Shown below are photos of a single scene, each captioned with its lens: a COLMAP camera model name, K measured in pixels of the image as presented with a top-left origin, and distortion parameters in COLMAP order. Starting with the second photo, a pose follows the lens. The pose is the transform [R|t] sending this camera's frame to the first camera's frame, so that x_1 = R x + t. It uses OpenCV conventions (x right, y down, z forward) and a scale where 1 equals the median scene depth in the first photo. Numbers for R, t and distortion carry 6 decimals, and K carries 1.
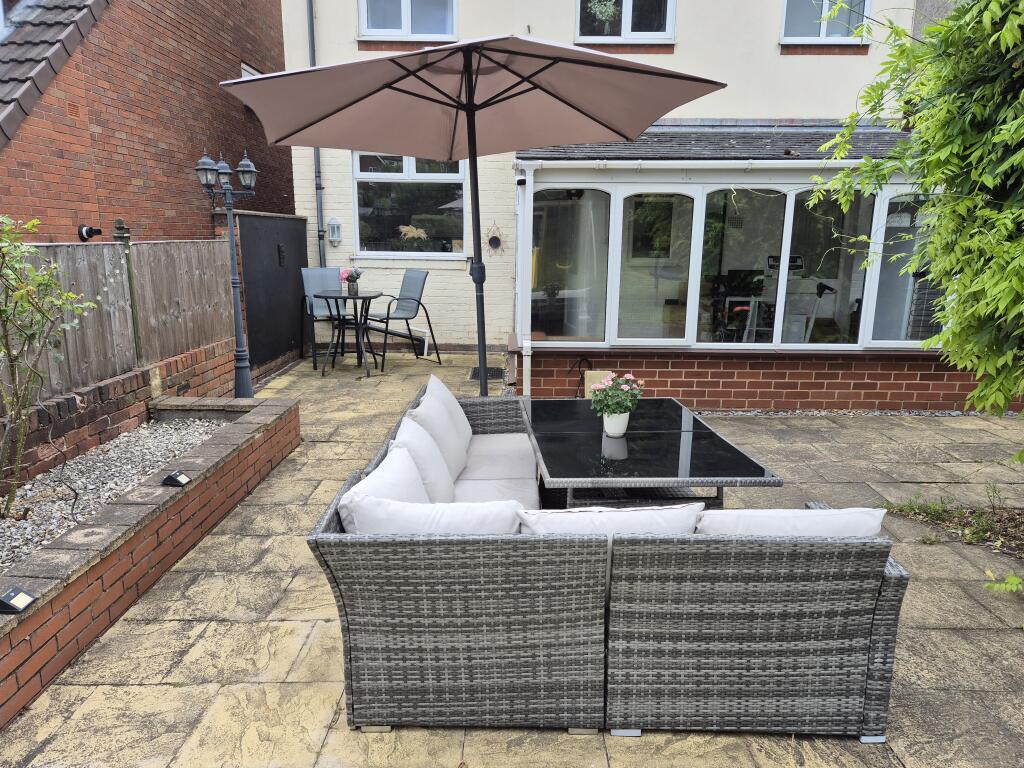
lens RADIAL K [[683.0, 0, 508.2], [0, 683.0, 385.3], [0, 0, 1]] dist [0.039347, -0.007062]
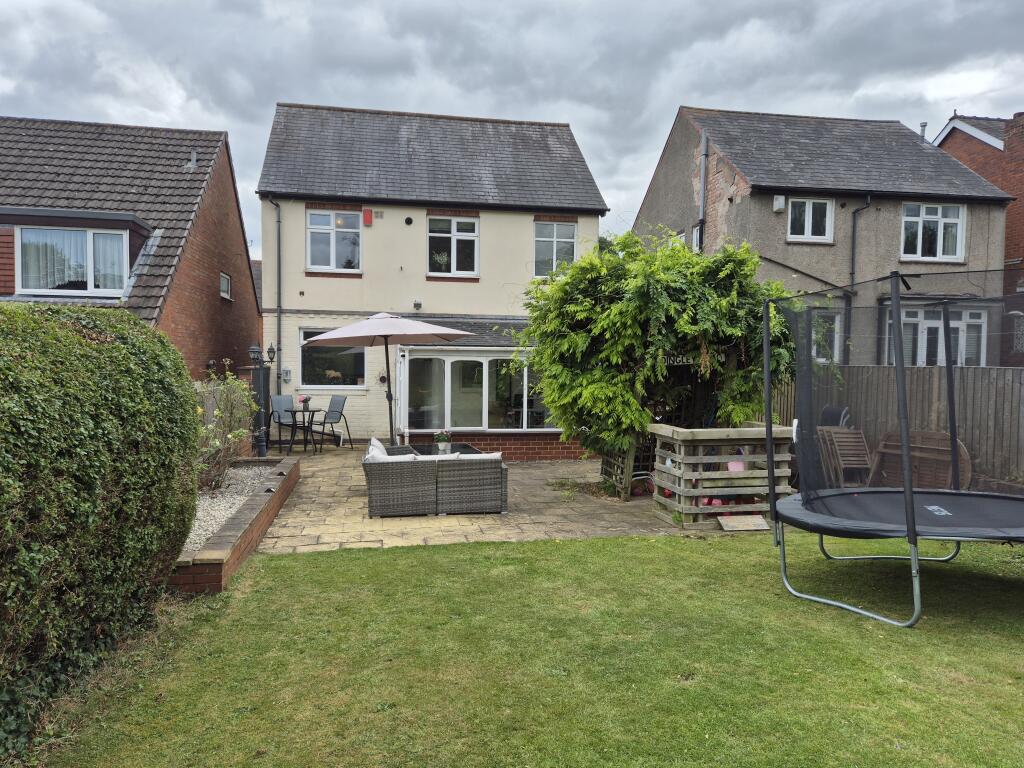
lens RADIAL K [[683.0, 0, 509.2], [0, 683.0, 388.4], [0, 0, 1]] dist [0.039347, -0.007062]
pose [[0.979029, -0.008005, 0.203566, -0.067815], [0.043035, 0.984805, -0.168245, 0.133266], [-0.199126, 0.173477, 0.964497, -0.824511]]
